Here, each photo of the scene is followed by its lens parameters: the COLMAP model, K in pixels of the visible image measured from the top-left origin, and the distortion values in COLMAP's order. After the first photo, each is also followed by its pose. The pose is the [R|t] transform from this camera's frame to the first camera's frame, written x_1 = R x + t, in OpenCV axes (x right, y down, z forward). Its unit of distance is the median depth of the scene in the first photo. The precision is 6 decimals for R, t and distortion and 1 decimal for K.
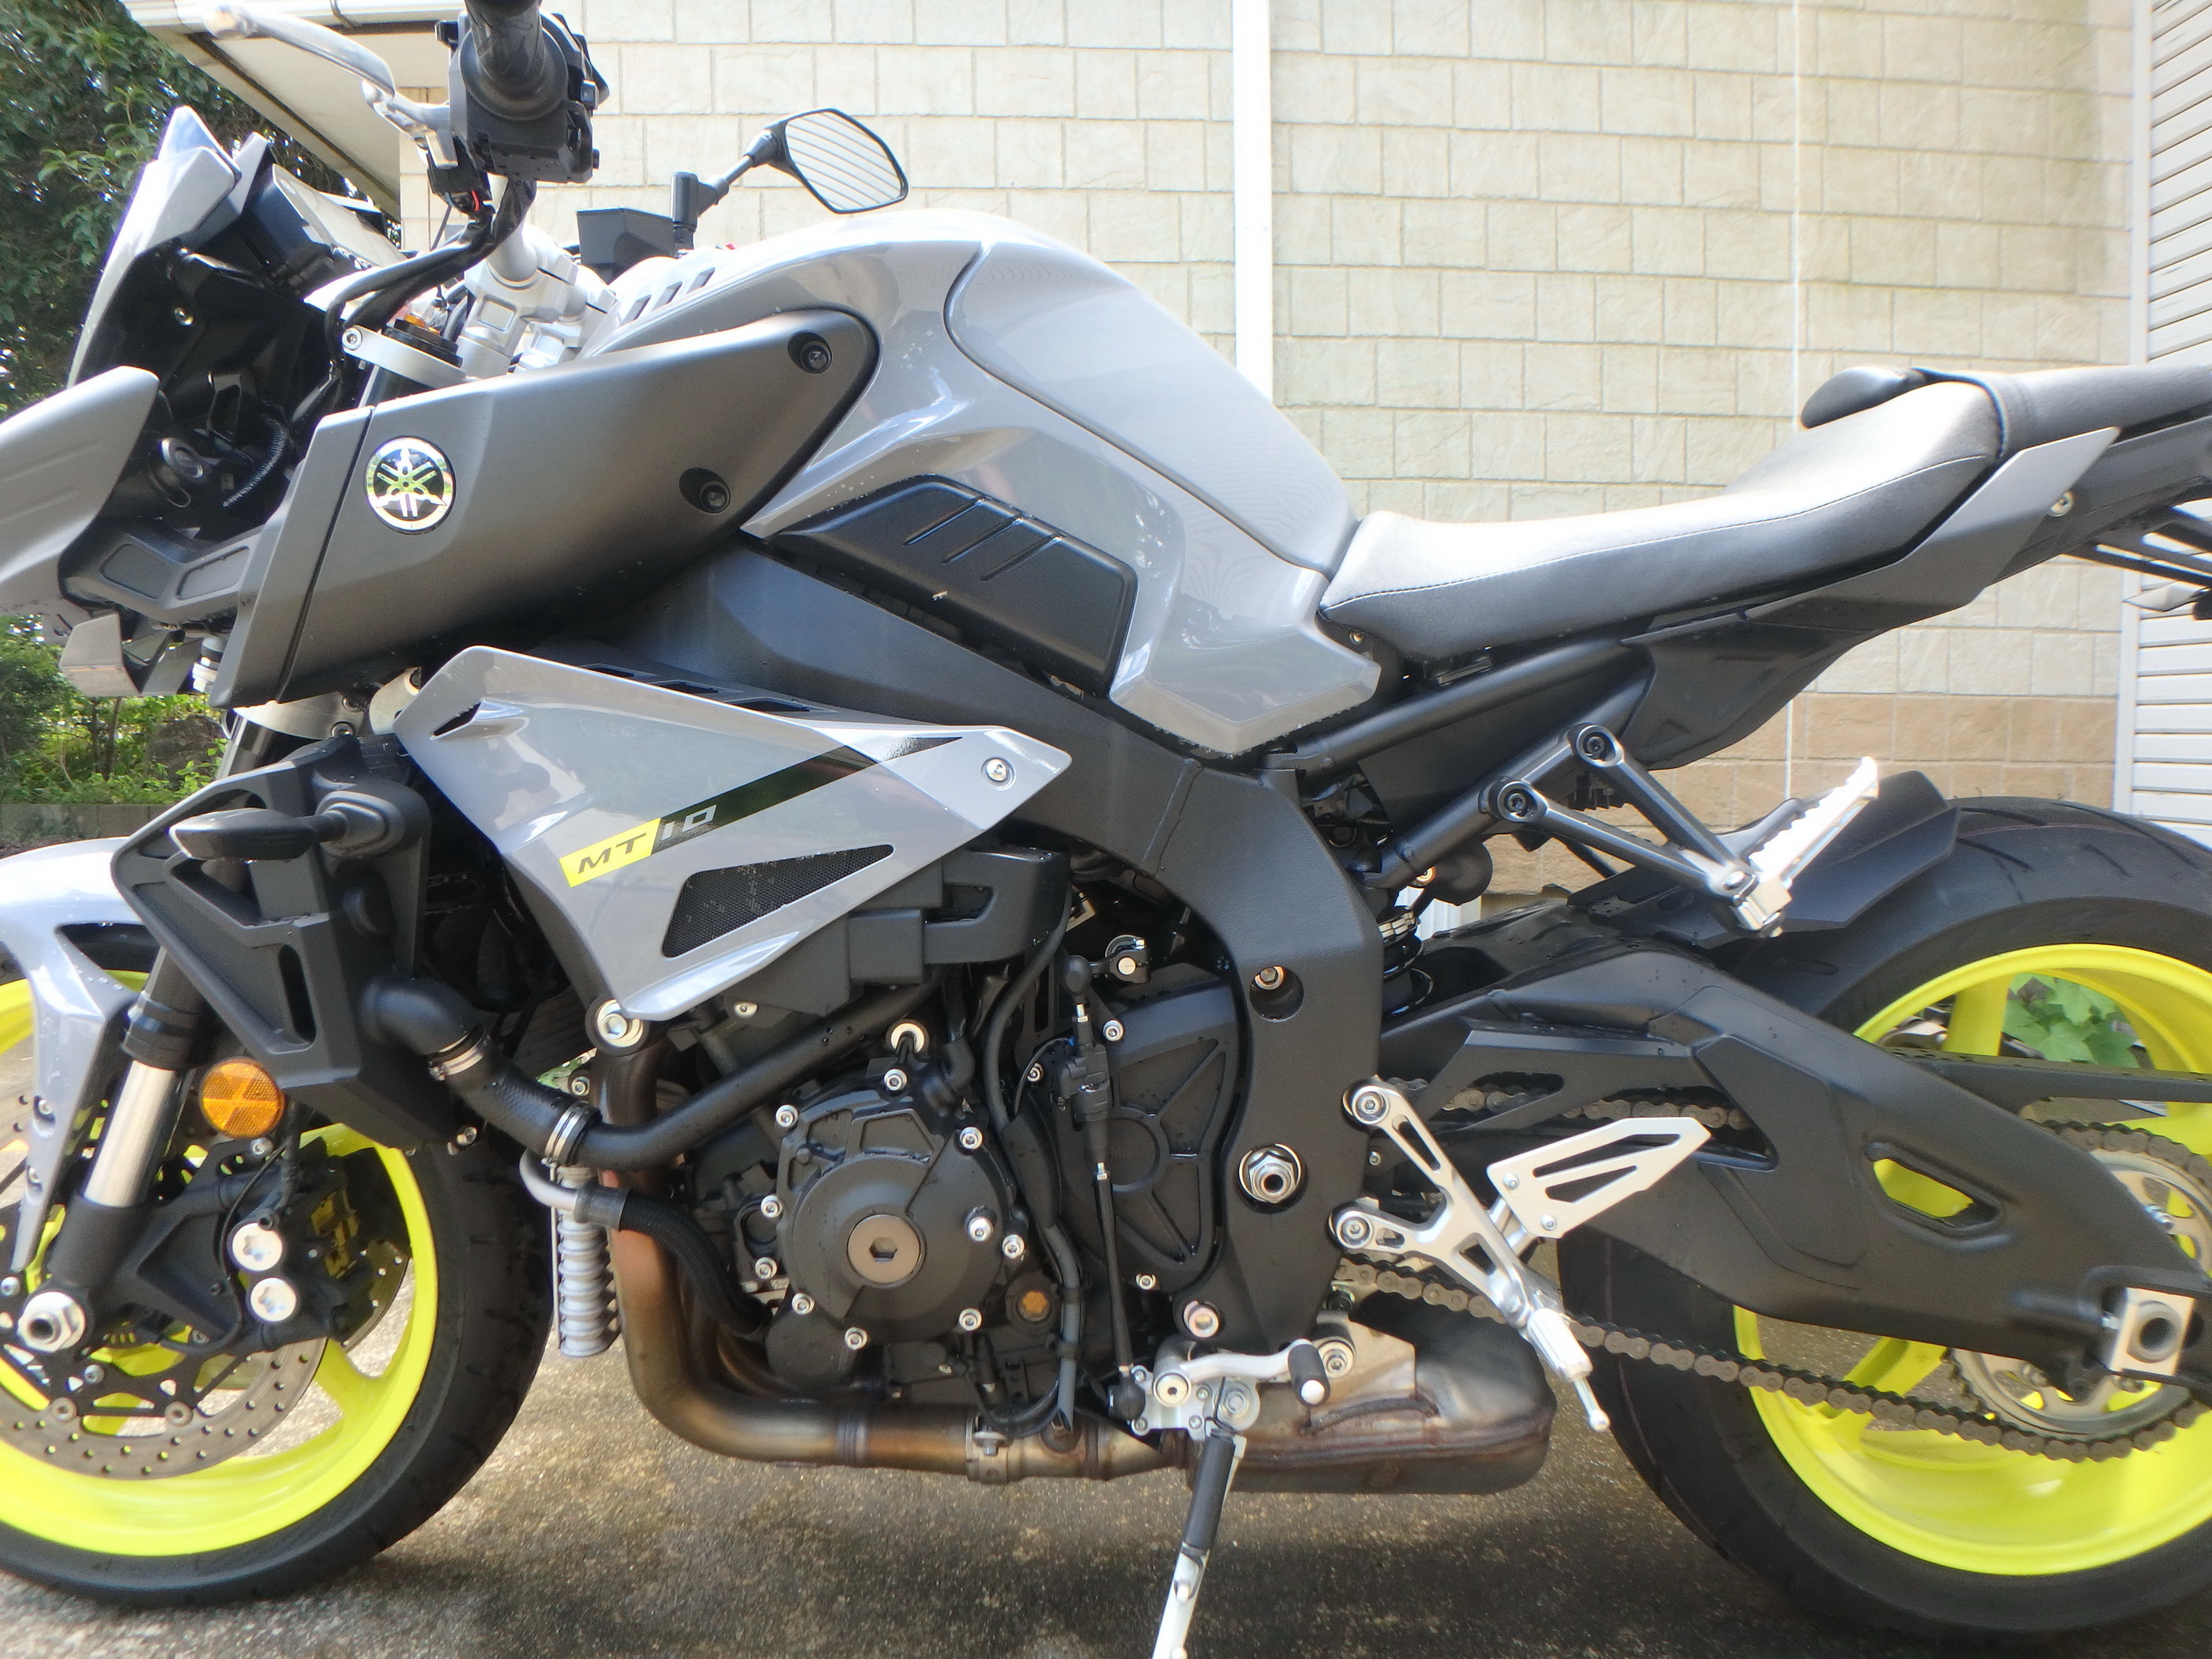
lens RADIAL K [[1363.6, 0, 1107.5], [0, 1363.6, 847.3], [0, 0, 1]] dist [-0.042959, 0.001952]
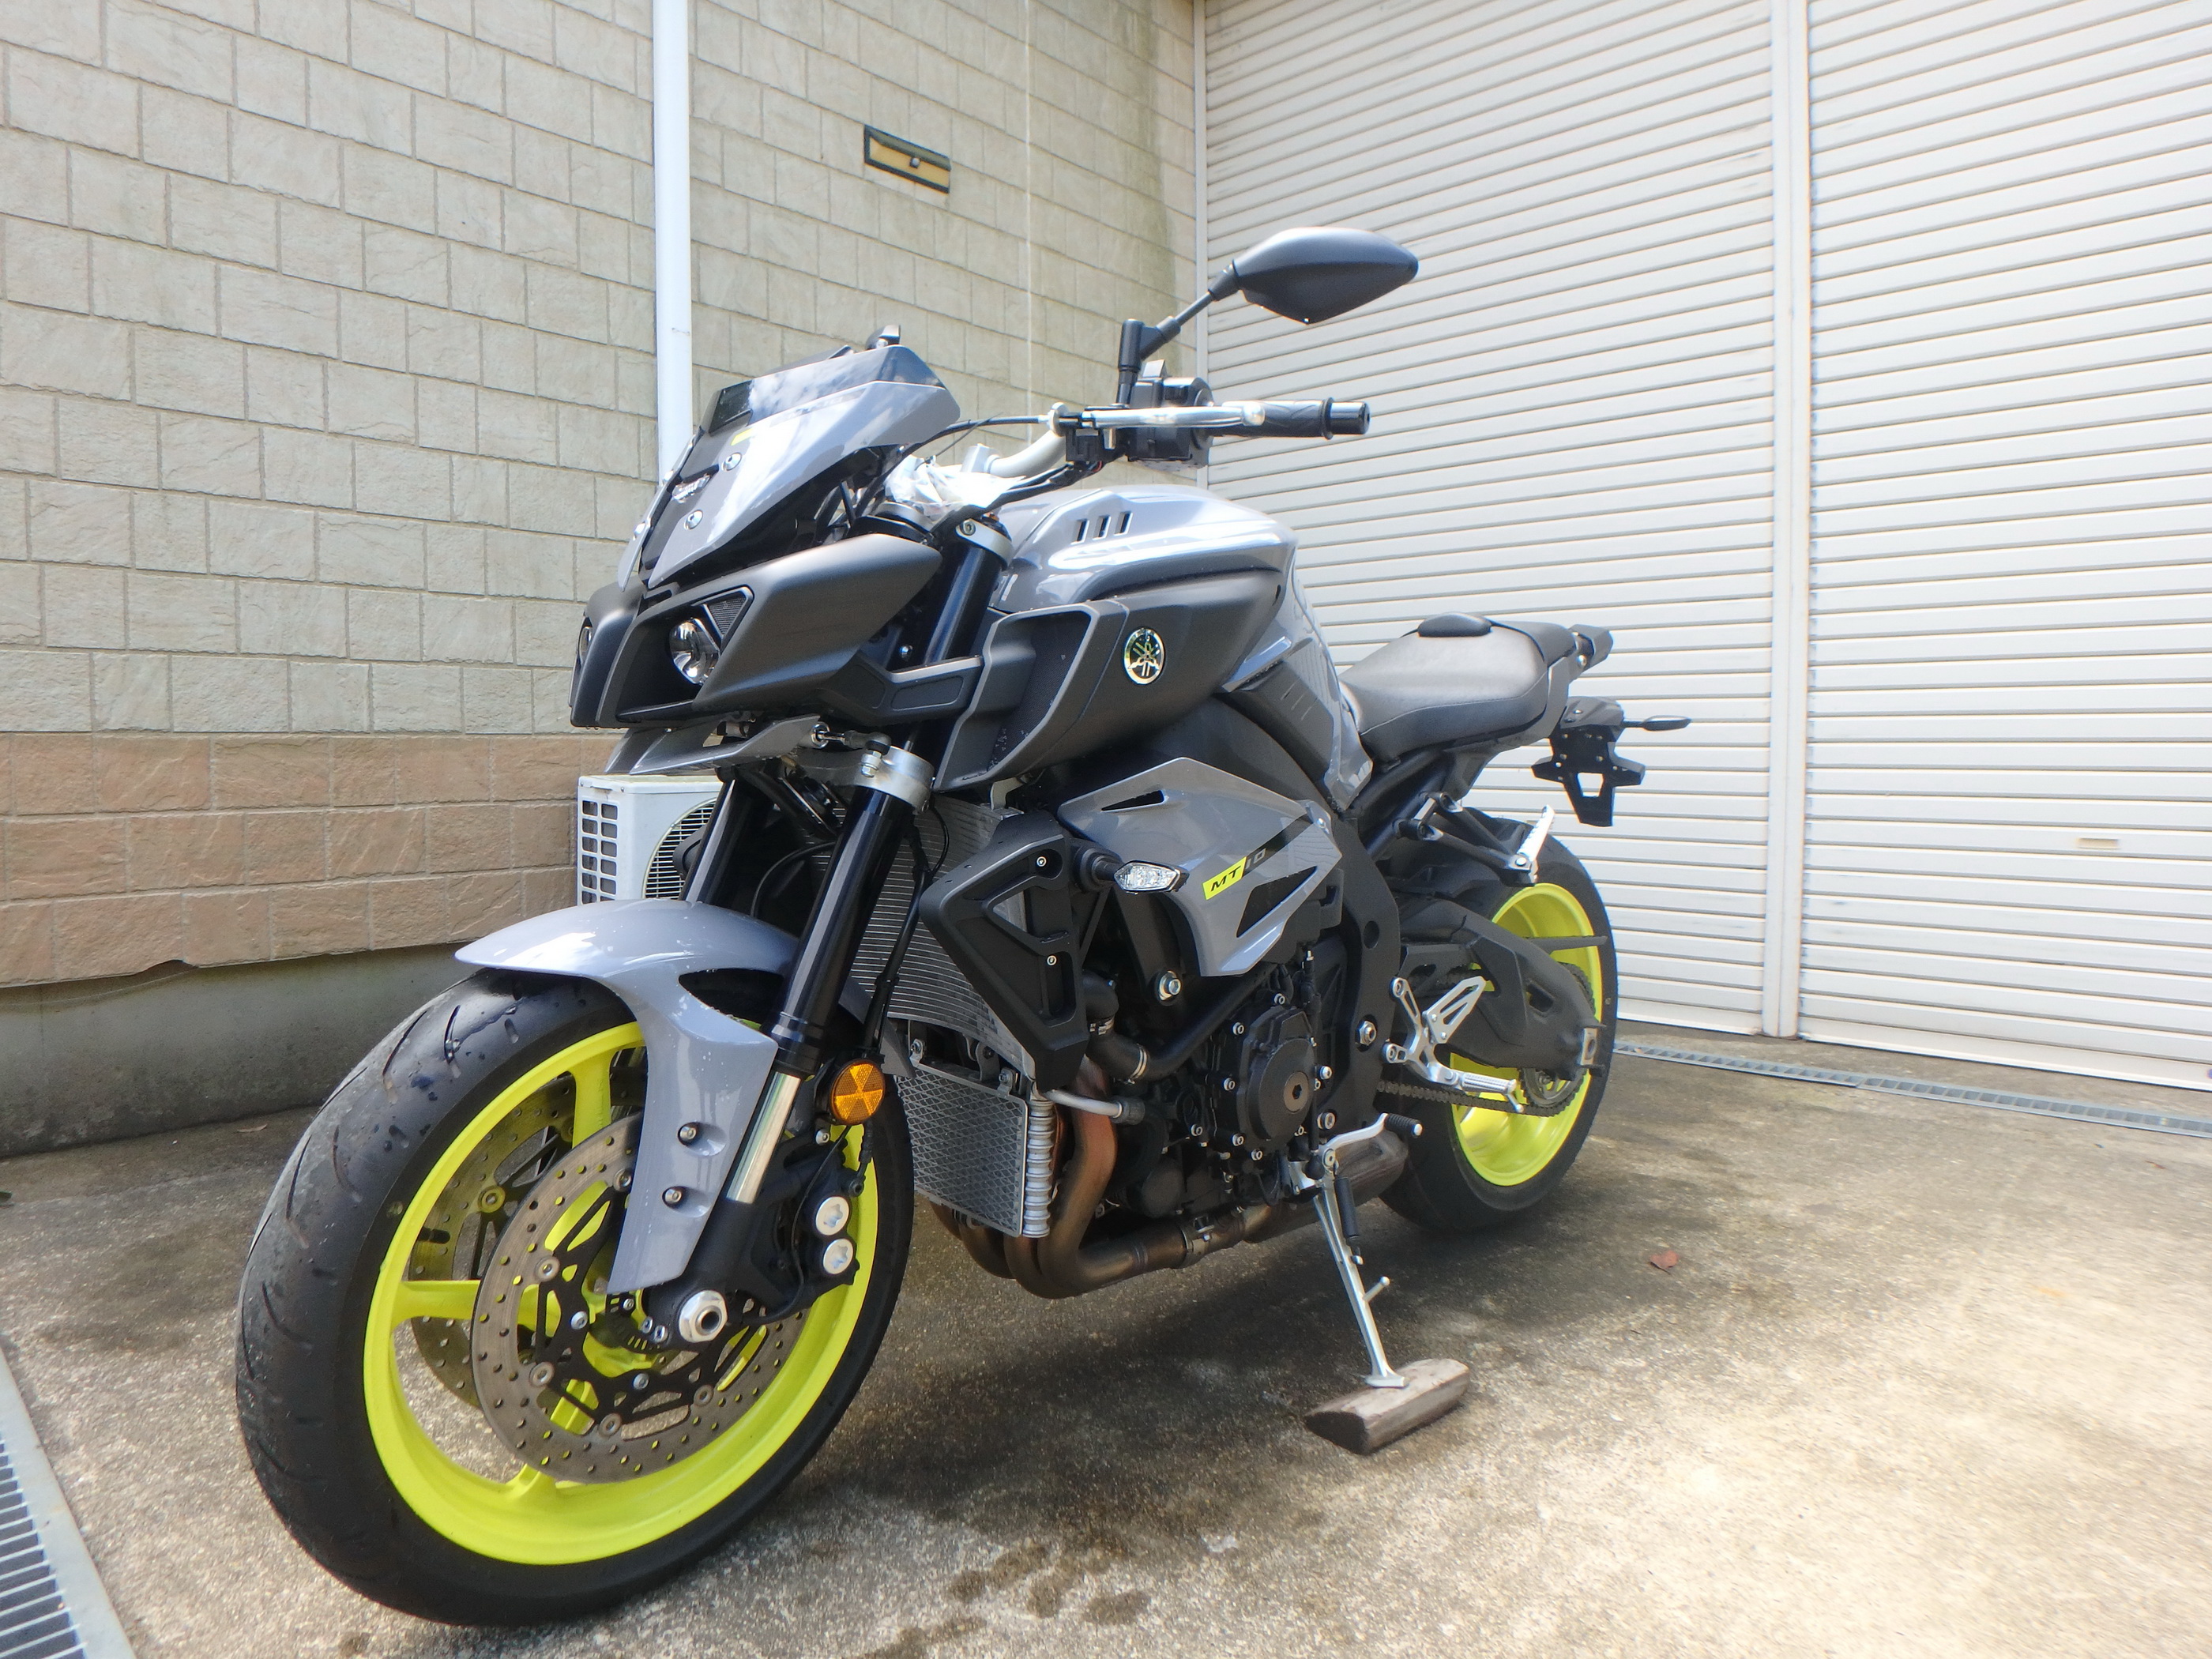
lens RADIAL K [[1363.6, 0, 1078.3], [0, 1363.6, 834.0], [0, 0, 1]] dist [-0.042959, 0.001952]
pose [[0.722959, -0.038140, 0.689837, -1.266591], [0.054119, 0.998533, -0.001510, -0.044610], [-0.688768, 0.038425, 0.723963, -0.098452]]
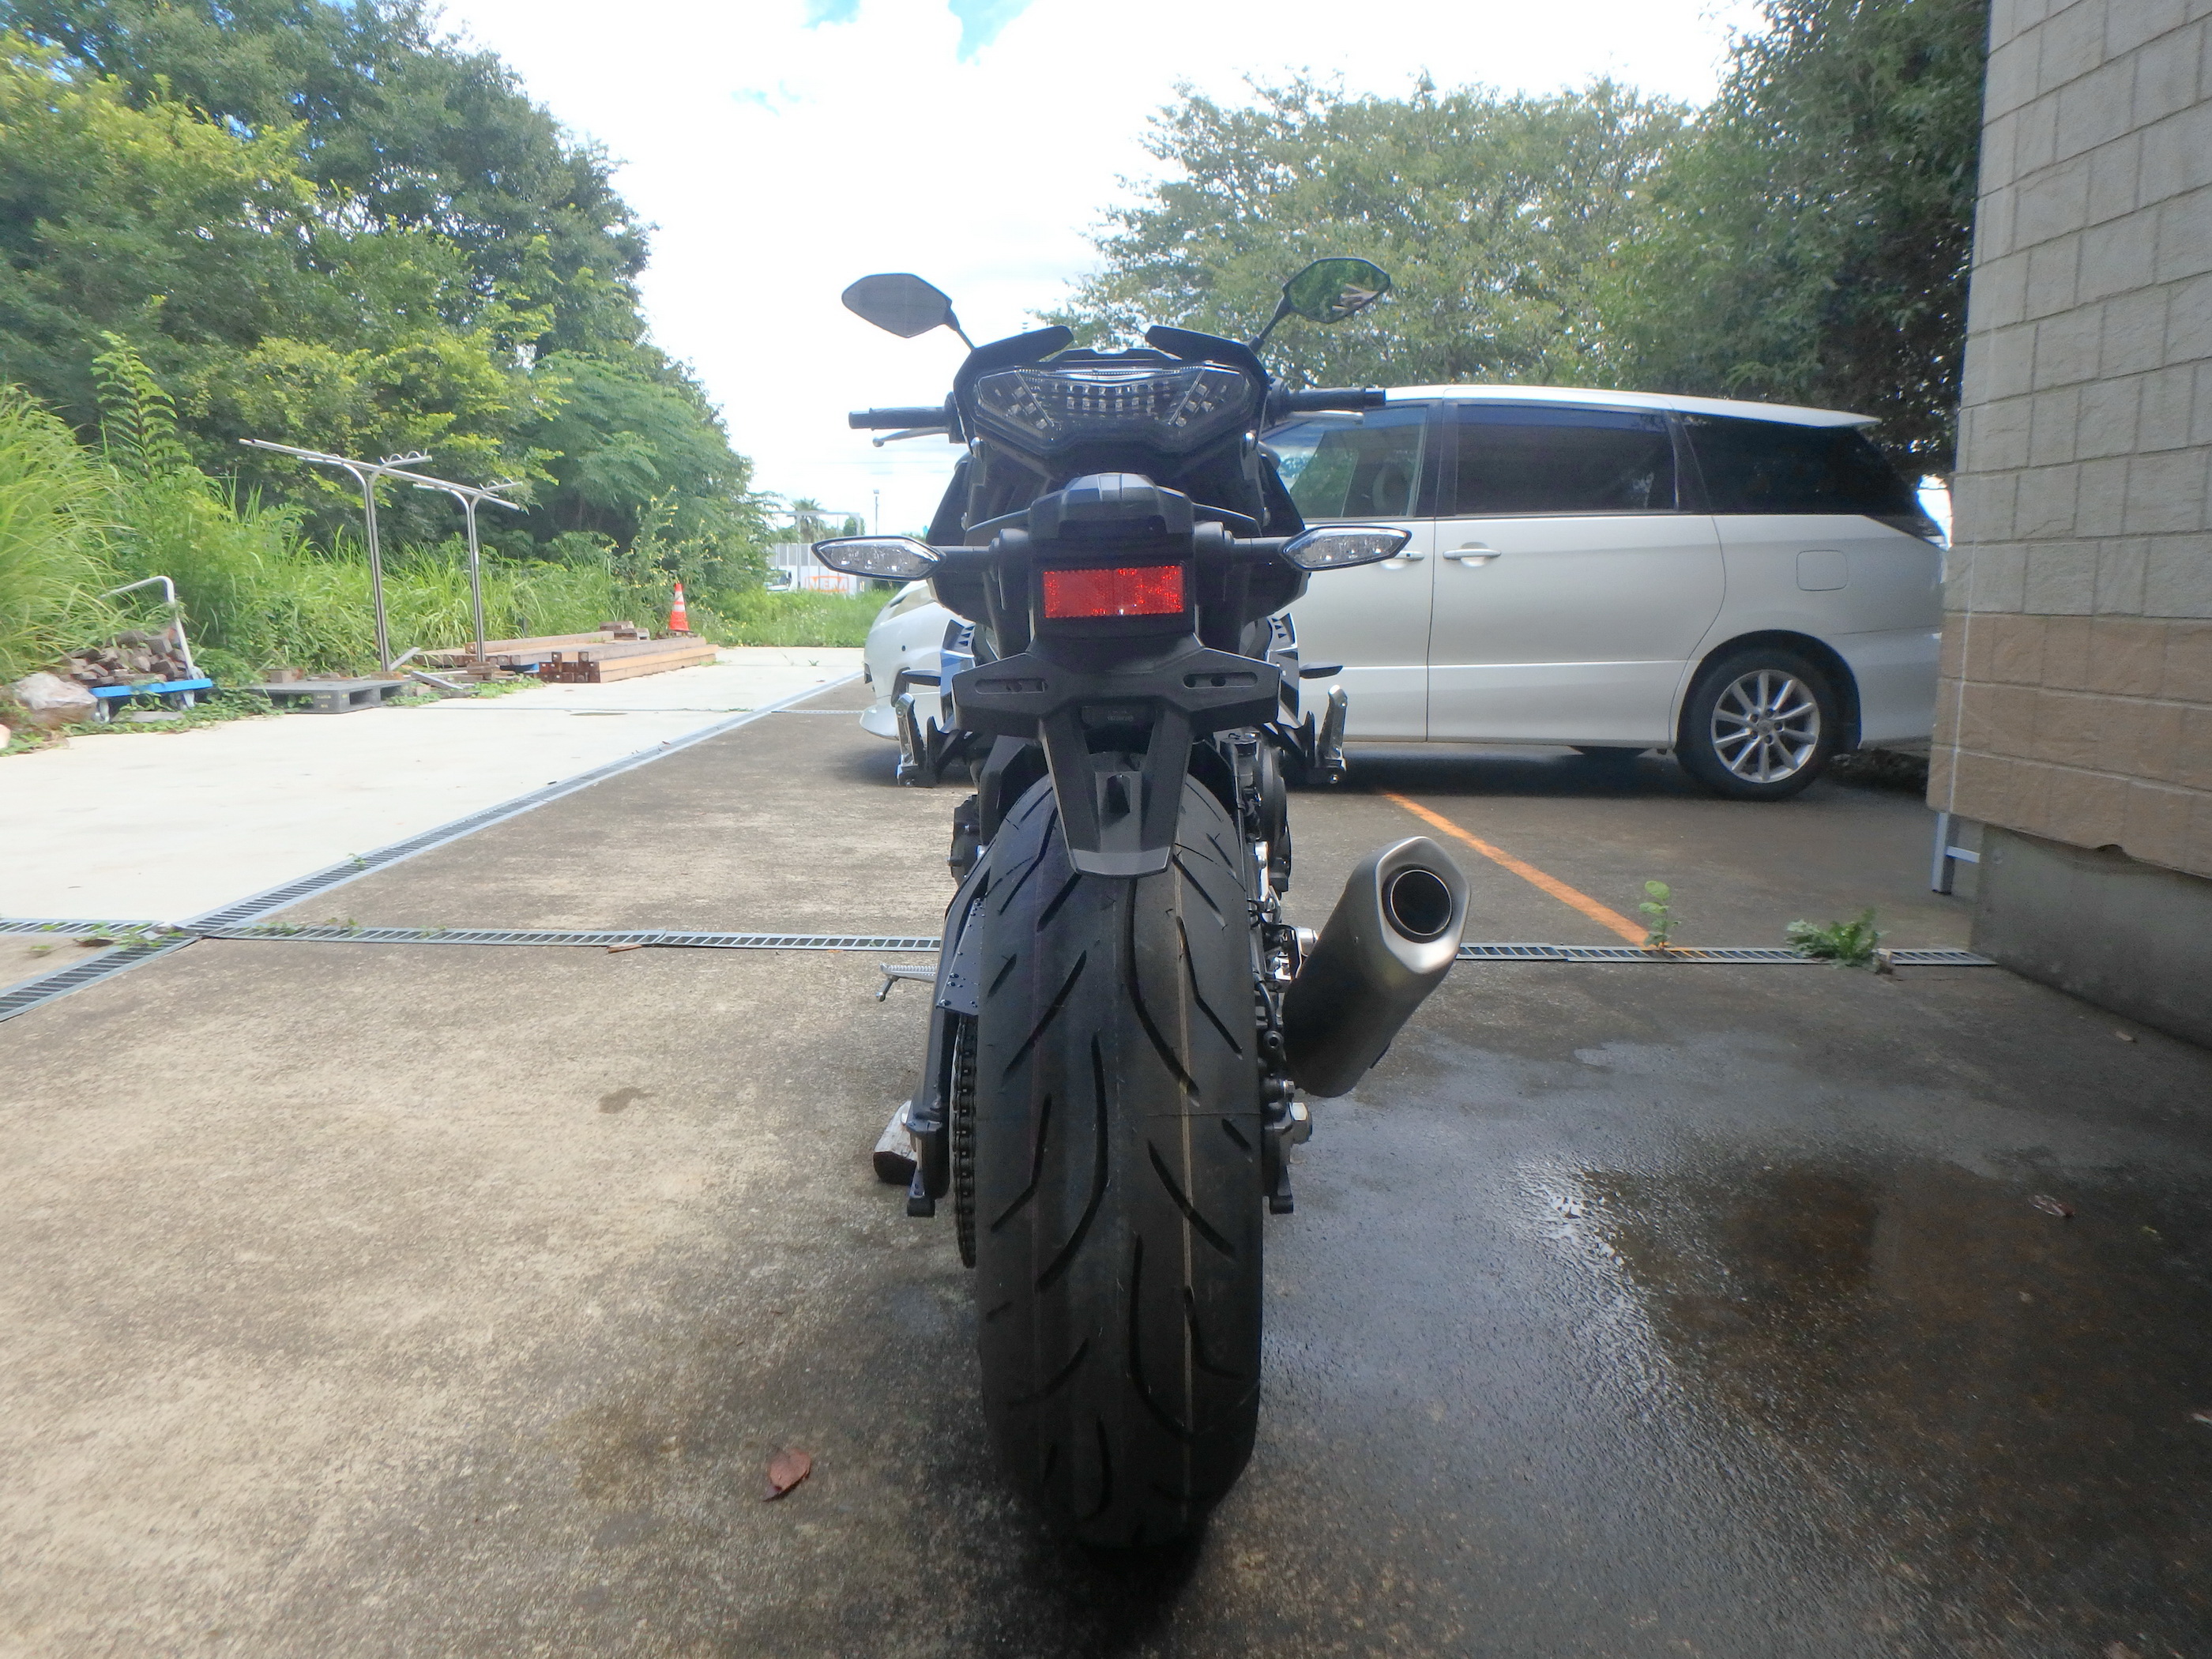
lens RADIAL K [[1363.6, 0, 1097.1], [0, 1363.6, 805.3], [0, 0, 1]] dist [-0.042959, 0.001952]
pose [[-0.013731, 0.148645, -0.988795, 1.797158], [-0.104551, 0.983254, 0.149264, -0.152055], [0.994425, 0.105429, 0.002040, 0.979729]]
